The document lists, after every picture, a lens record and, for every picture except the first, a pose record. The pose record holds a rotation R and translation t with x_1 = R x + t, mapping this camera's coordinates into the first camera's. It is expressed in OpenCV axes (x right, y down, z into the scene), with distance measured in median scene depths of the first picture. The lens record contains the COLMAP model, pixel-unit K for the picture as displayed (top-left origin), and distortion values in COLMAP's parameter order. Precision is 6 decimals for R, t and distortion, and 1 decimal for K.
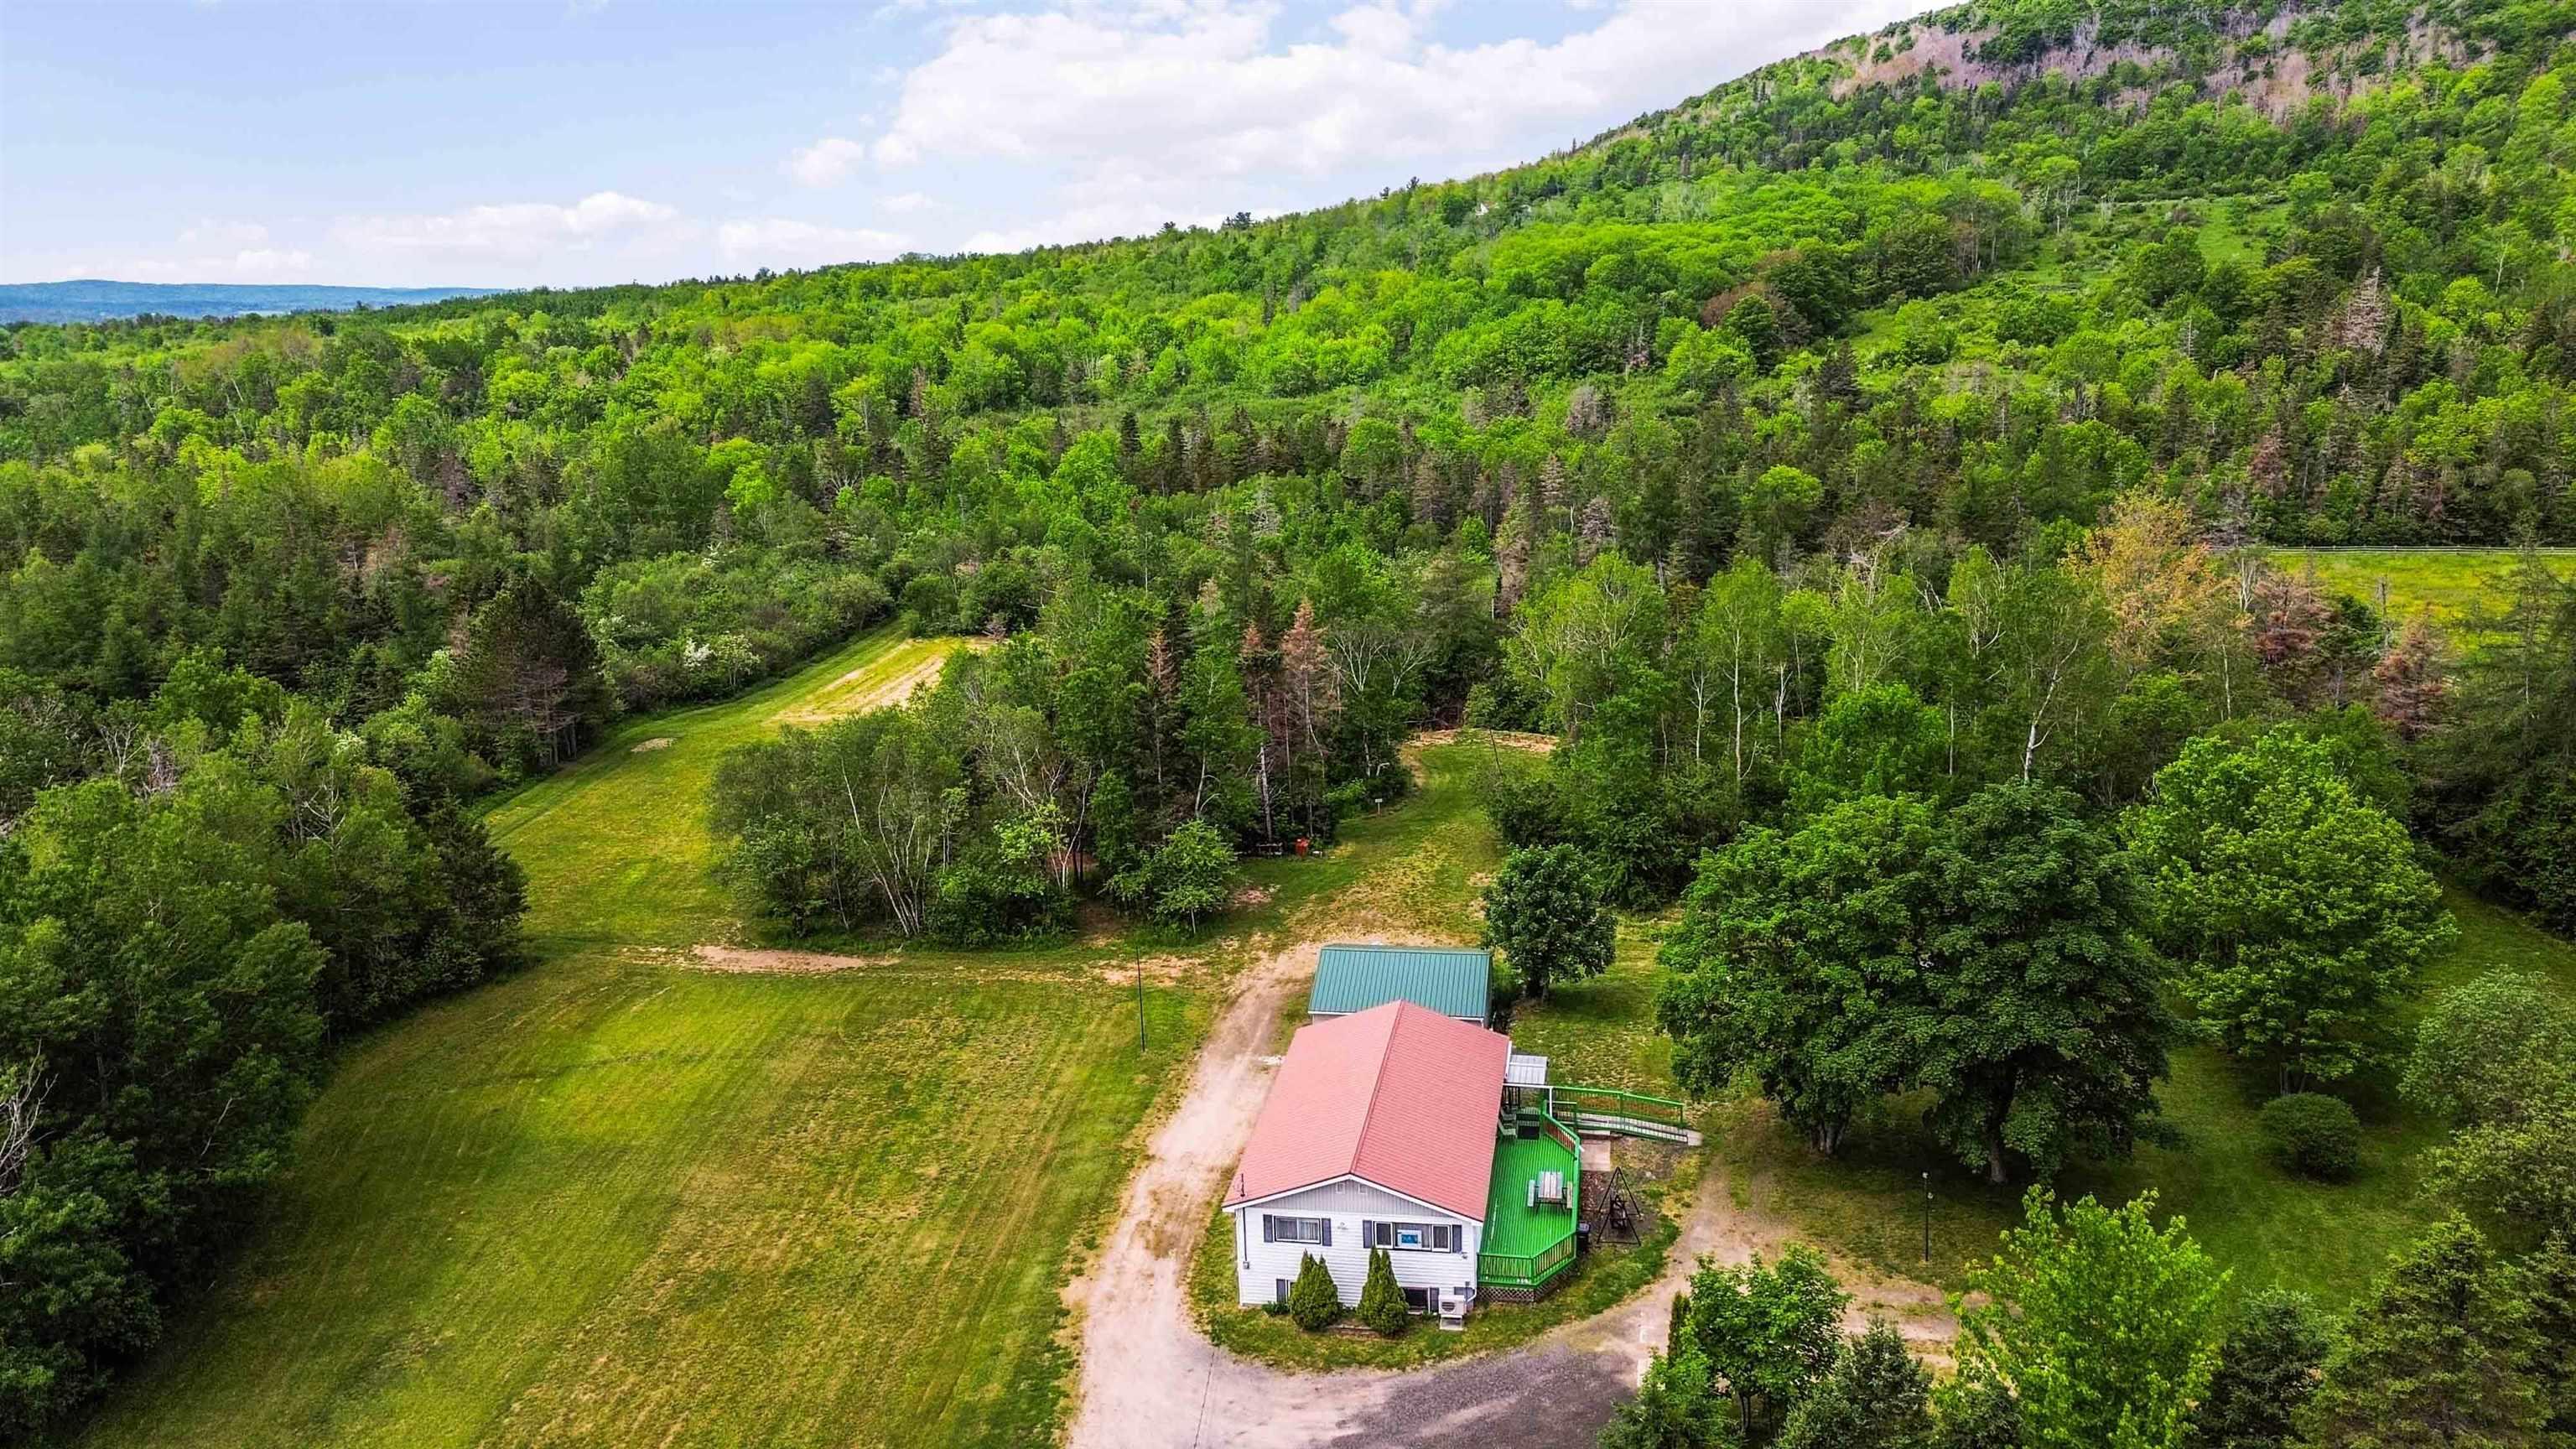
lens RADIAL K [[1822.8, 0, 1292.8], [0, 1822.8, 718.1], [0, 0, 1]] dist [0.073714, -0.071741]
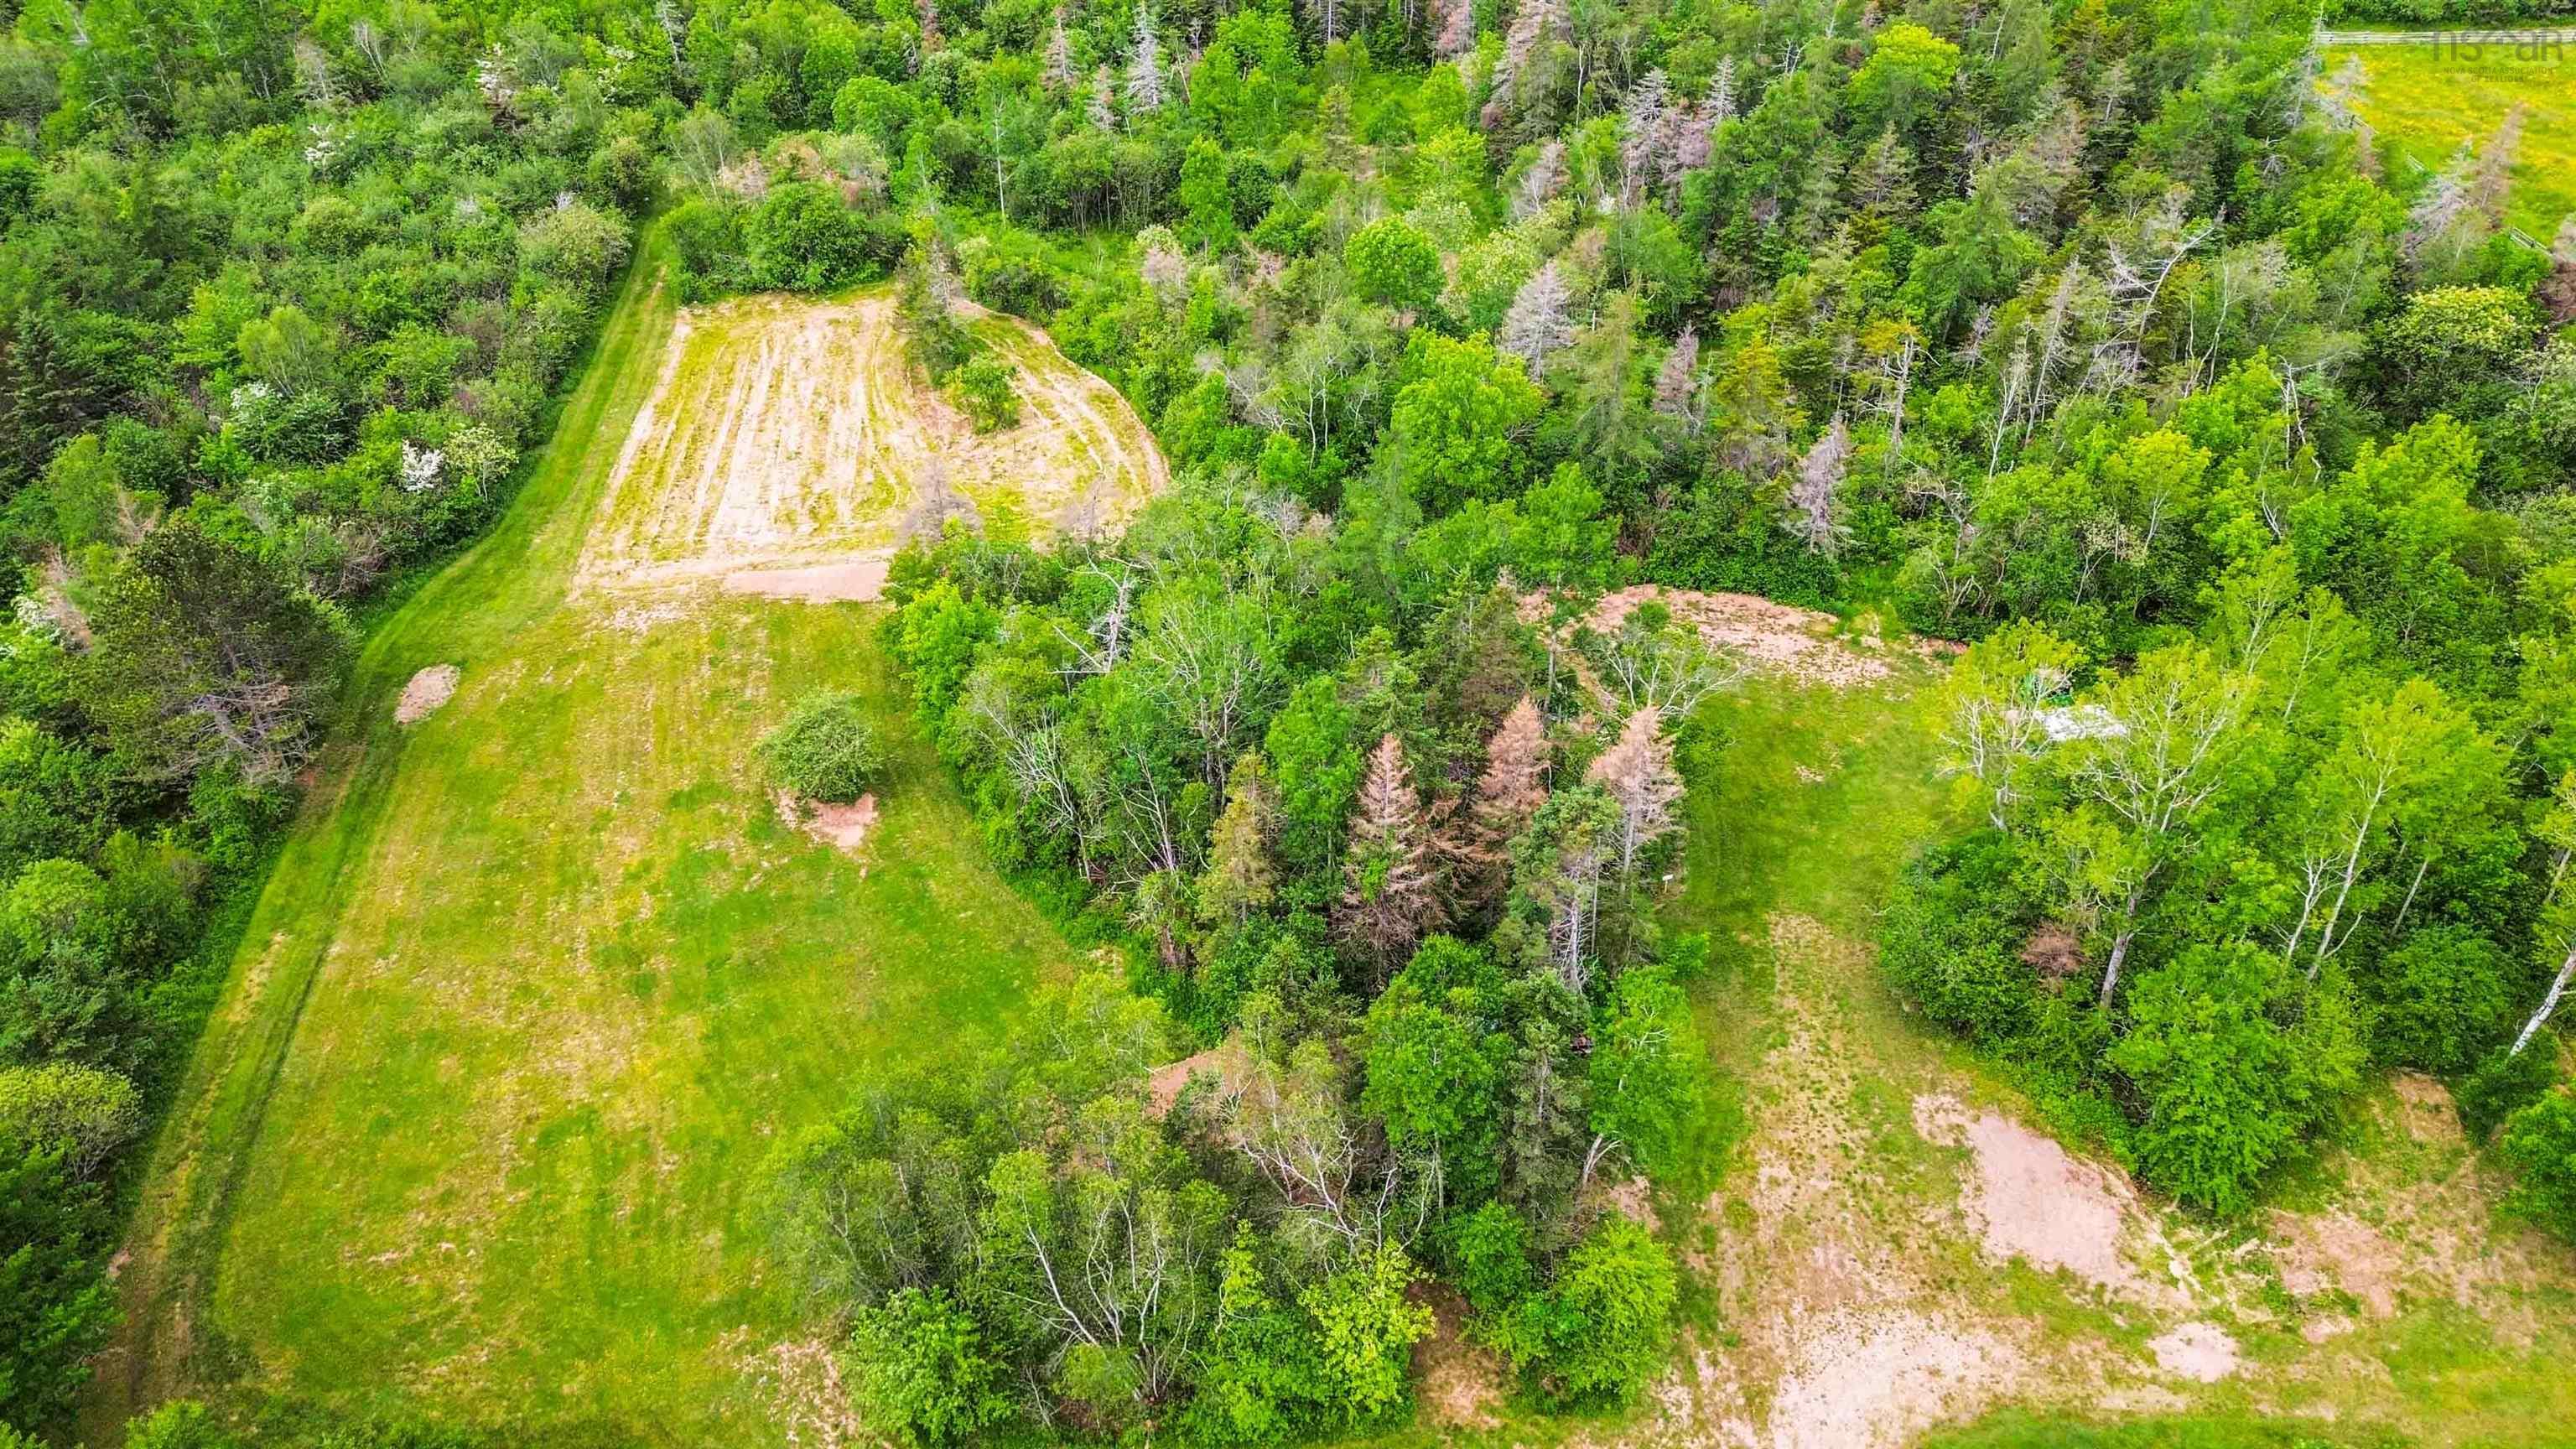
lens RADIAL K [[1822.8, 0, 1290.0], [0, 1822.8, 711.8], [0, 0, 1]] dist [0.073714, -0.071741]
pose [[0.977795, -0.113927, 0.175890, -0.146566], [0.034043, 0.914522, 0.403102, -0.209333], [-0.206780, -0.388164, 0.898093, 0.309850]]
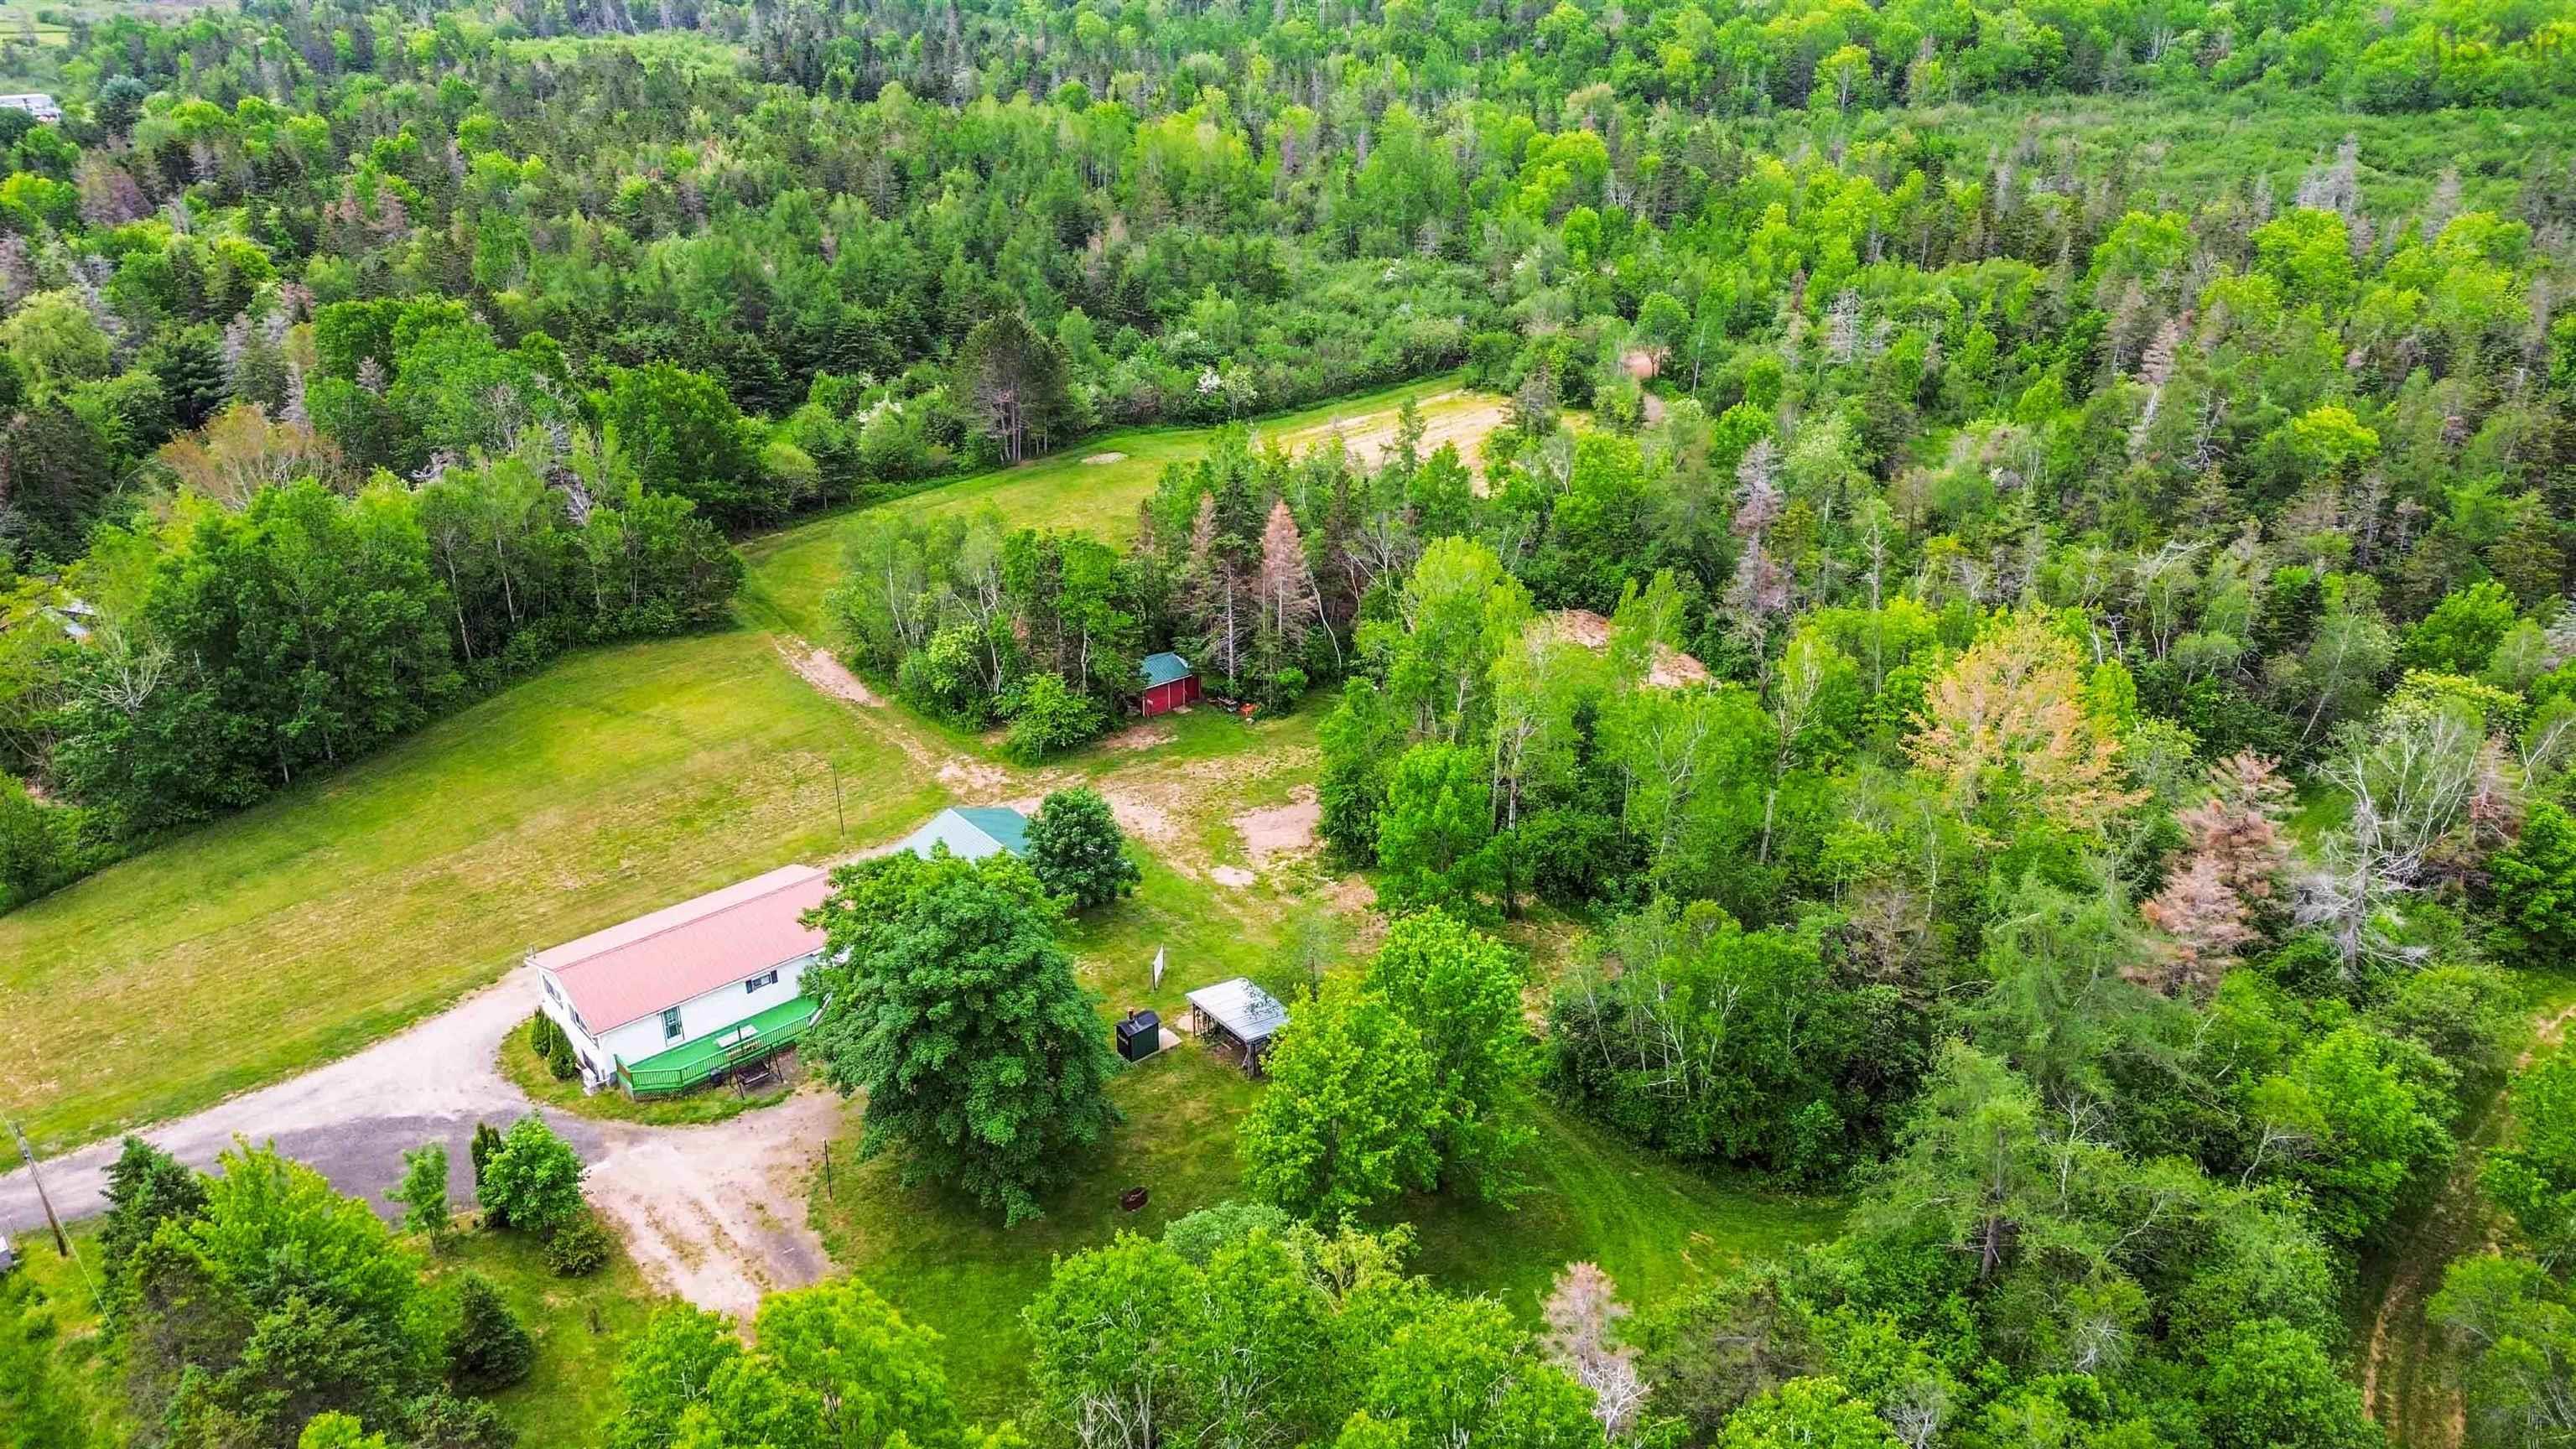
lens RADIAL K [[1822.8, 0, 1289.0], [0, 1822.8, 713.1], [0, 0, 1]] dist [0.073714, -0.071741]
pose [[0.770724, 0.307448, -0.558086, 0.444320], [-0.180146, 0.945292, 0.271976, -0.163058], [0.611173, -0.109081, 0.783945, 0.076364]]
